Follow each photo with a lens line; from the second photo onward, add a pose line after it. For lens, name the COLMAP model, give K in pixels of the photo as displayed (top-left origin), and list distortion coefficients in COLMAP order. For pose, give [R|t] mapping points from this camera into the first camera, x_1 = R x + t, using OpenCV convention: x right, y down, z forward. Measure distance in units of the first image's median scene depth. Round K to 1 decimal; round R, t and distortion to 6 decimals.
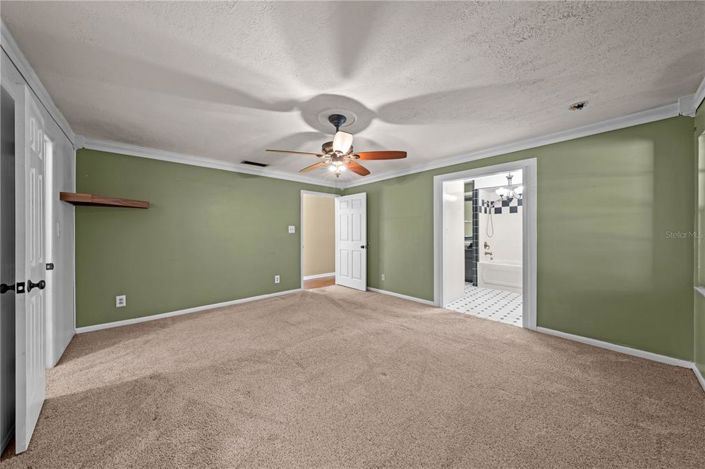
lens RADIAL K [[237.4, 0, 355.7], [0, 237.4, 231.7], [0, 0, 1]] dist [-0.004656, 0.000325]
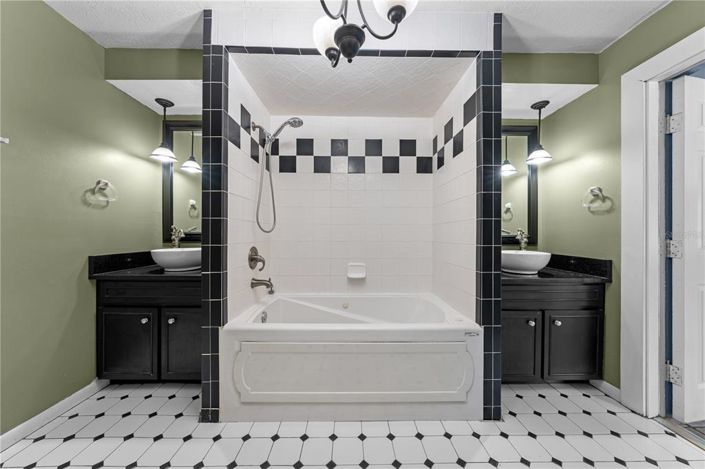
lens RADIAL K [[237.4, 0, 354.1], [0, 237.4, 234.4], [0, 0, 1]] dist [-0.004656, 0.000325]
pose [[0.661578, 0.005032, 0.749860, 0.403148], [-0.008365, 0.999965, 0.000669, 0.024173], [-0.749830, -0.006715, 0.661596, 0.696664]]
